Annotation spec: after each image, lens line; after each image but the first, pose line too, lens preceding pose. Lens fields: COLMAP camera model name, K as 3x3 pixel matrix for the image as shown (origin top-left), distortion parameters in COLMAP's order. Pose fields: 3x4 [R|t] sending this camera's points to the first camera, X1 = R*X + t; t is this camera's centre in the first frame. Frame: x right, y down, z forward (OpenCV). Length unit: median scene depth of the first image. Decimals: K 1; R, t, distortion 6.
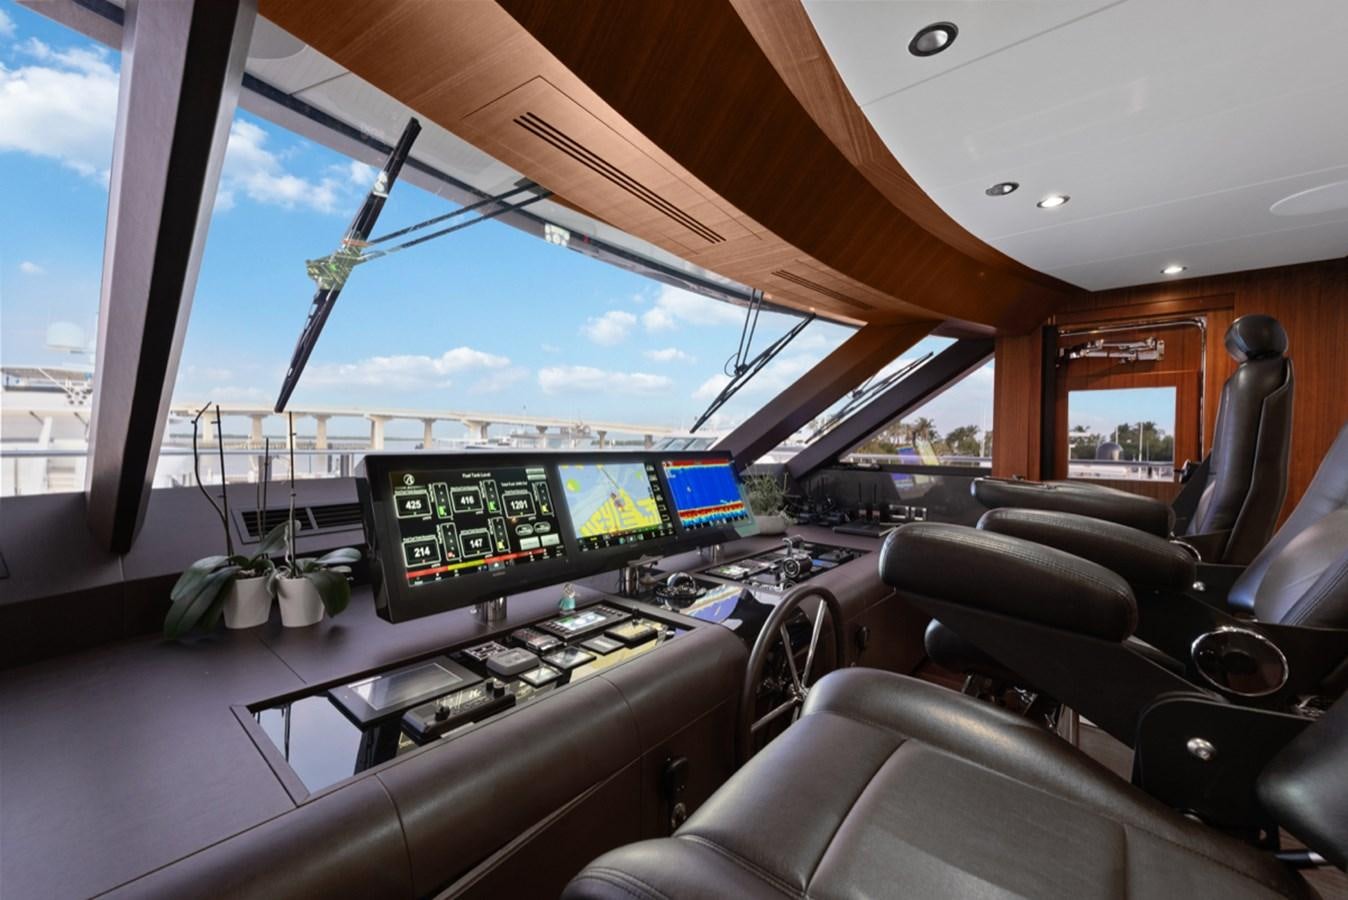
lens RADIAL K [[508.1, 0, 674.0], [0, 508.1, 450.0], [0, 0, 1]] dist [0.000775, -0.000056]
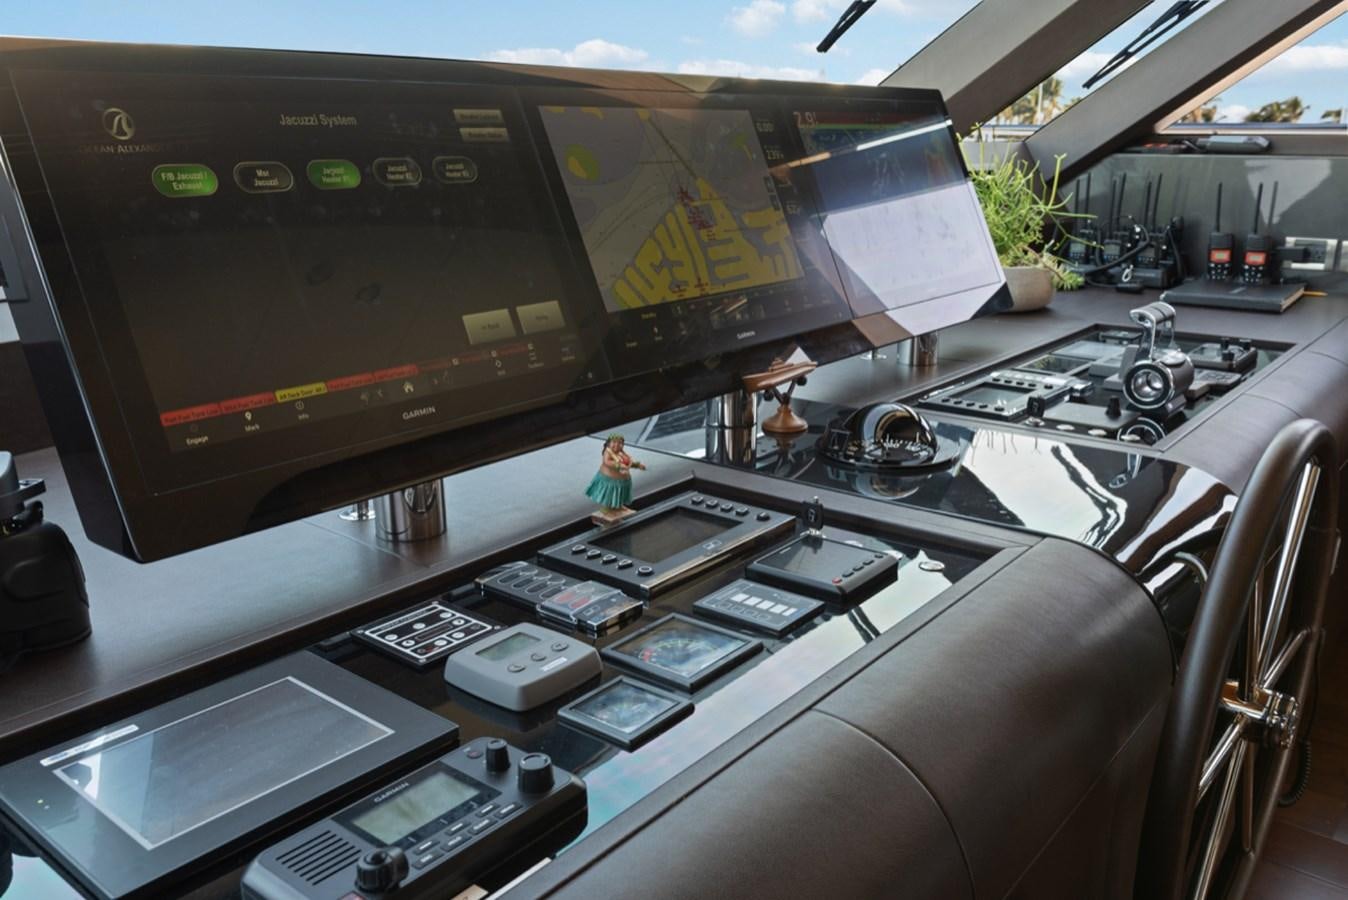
lens RADIAL K [[1094.4, 0, 674.0], [0, 1094.4, 450.0], [0, 0, 1]] dist [0.004785, 0.000588]
pose [[0.999817, -0.018924, -0.002647, -0.155089], [0.018946, 0.963799, 0.265956, 0.068097], [-0.002481, -0.265958, 0.963981, 0.254662]]
